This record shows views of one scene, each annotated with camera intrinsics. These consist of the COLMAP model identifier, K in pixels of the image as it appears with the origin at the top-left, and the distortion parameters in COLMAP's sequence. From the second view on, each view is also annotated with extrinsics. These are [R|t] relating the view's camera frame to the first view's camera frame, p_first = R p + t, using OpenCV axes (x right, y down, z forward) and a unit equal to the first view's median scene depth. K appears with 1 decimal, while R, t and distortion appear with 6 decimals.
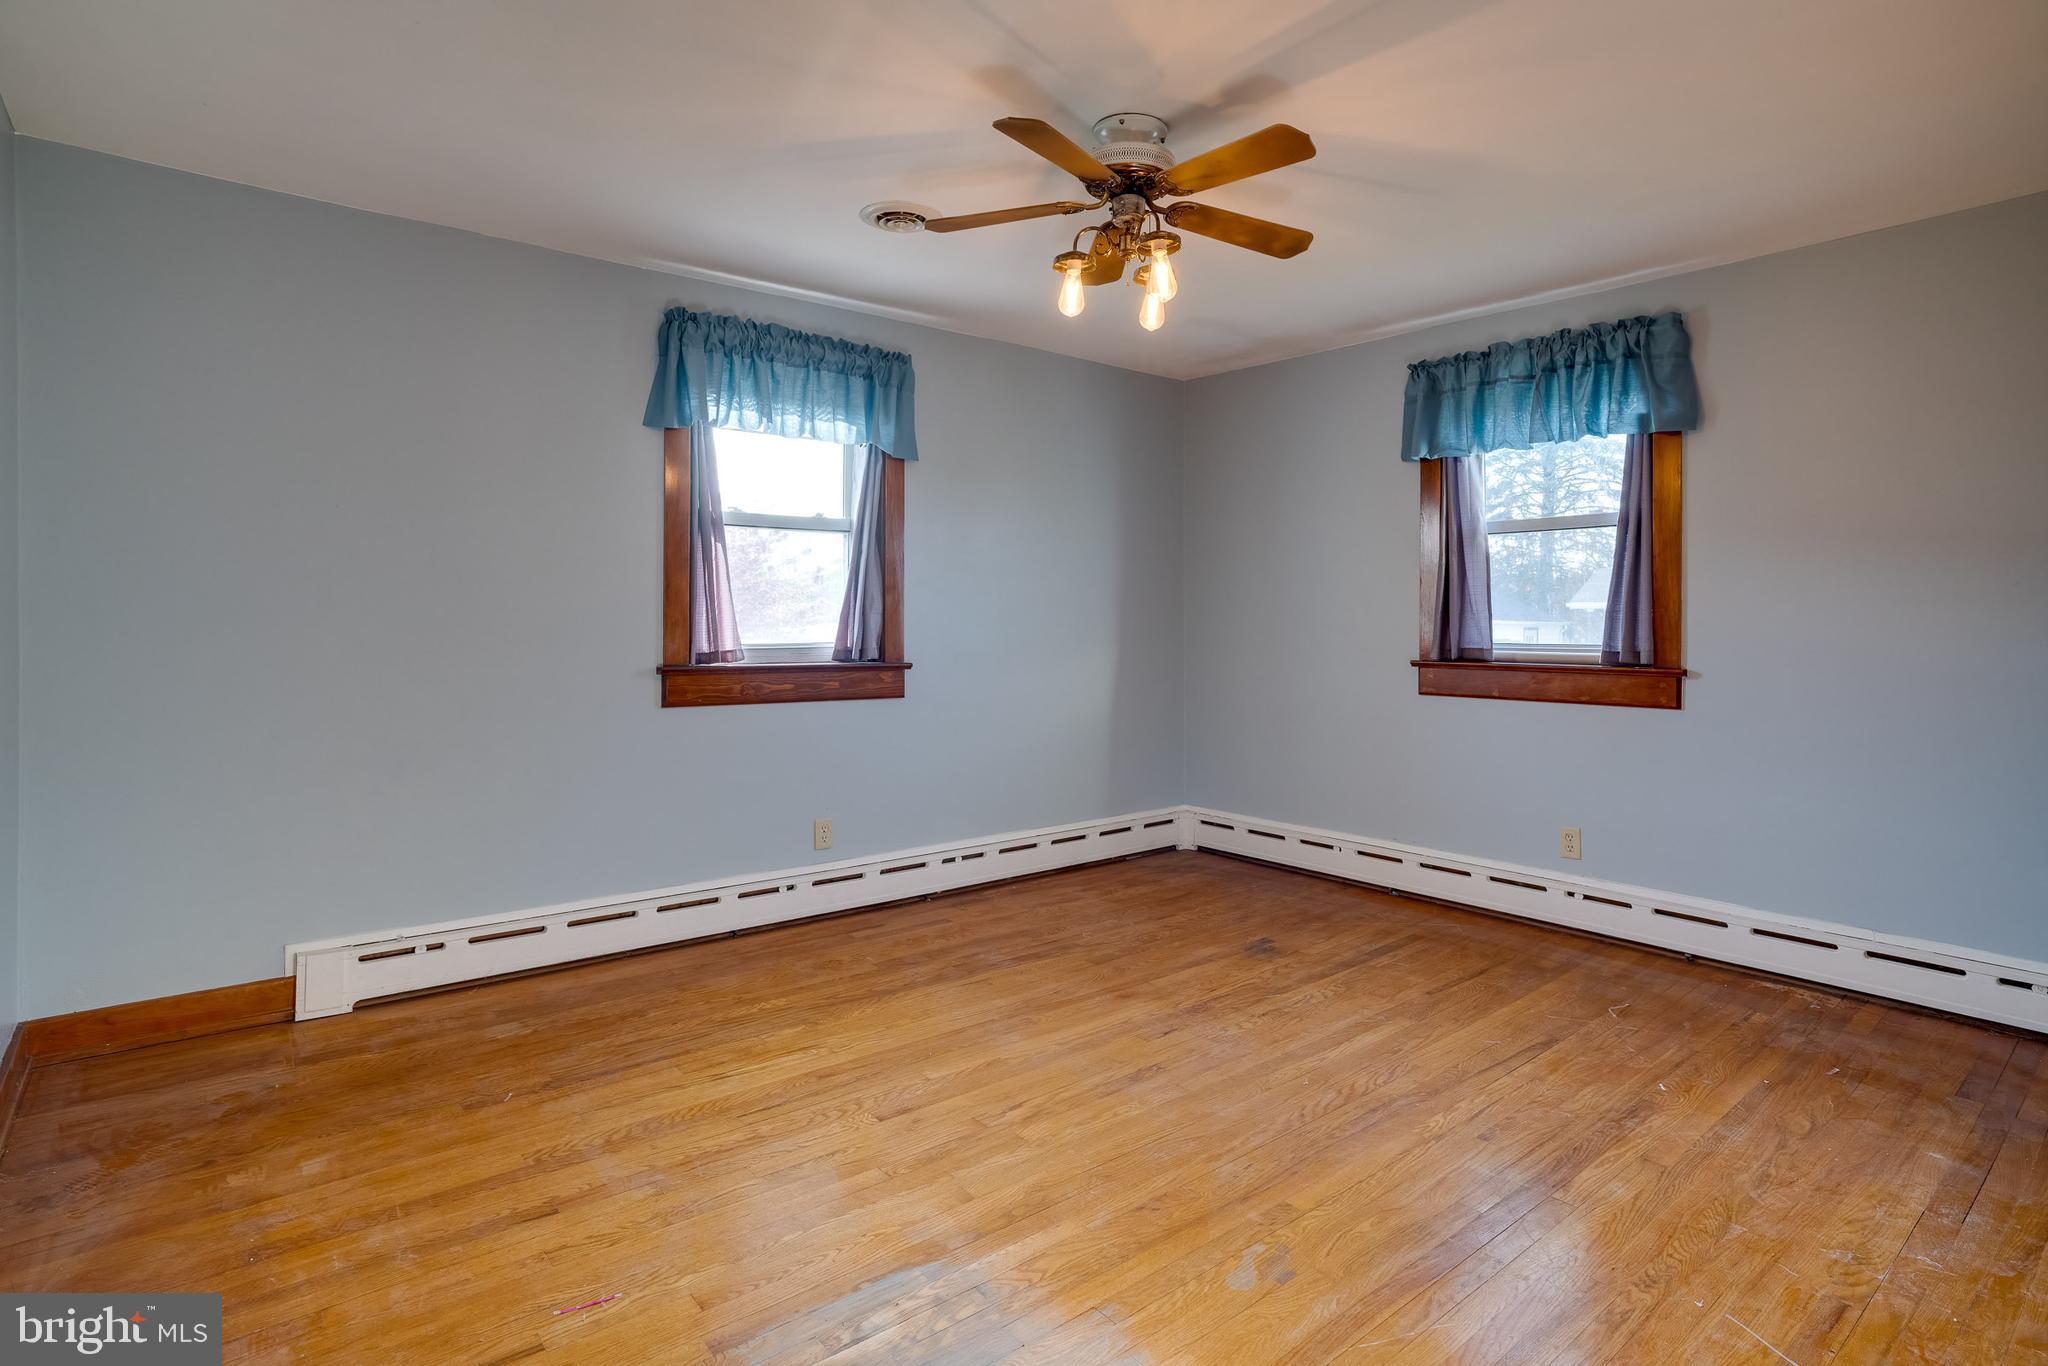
lens RADIAL K [[1049.4, 0, 1010.0], [0, 1049.4, 614.5], [0, 0, 1]] dist [-0.062193, 0.026457]
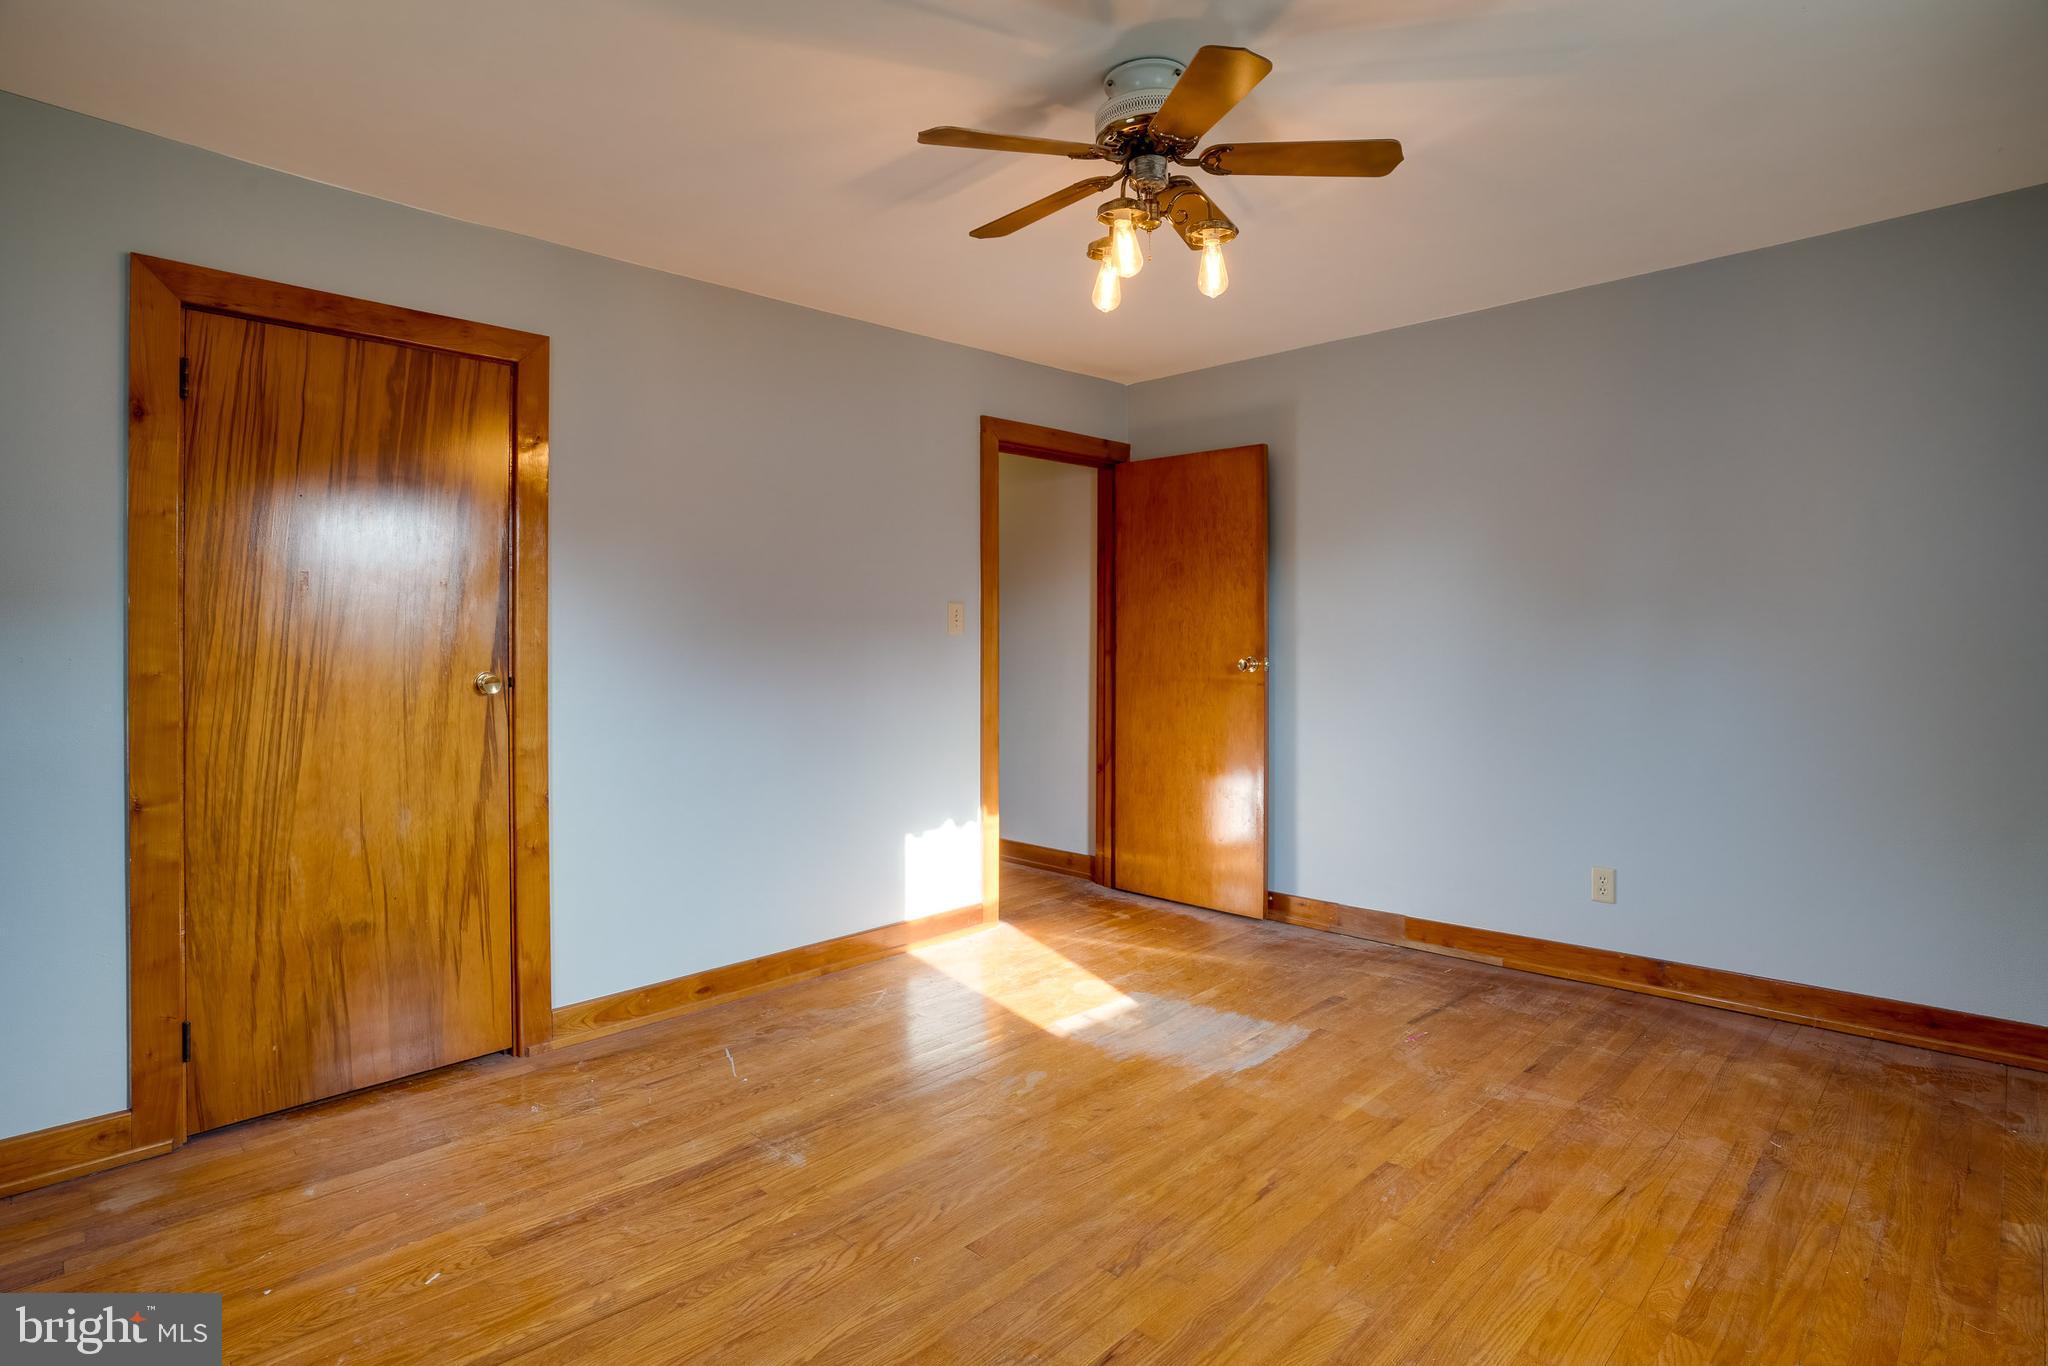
lens RADIAL K [[1049.4, 0, 1010.0], [0, 1049.4, 614.5], [0, 0, 1]] dist [-0.062193, 0.026457]
pose [[-0.994140, -0.000717, -0.108096, 0.330276], [0.000855, 0.999895, -0.014497, -0.006899], [0.108095, -0.014504, -0.994035, 1.936512]]
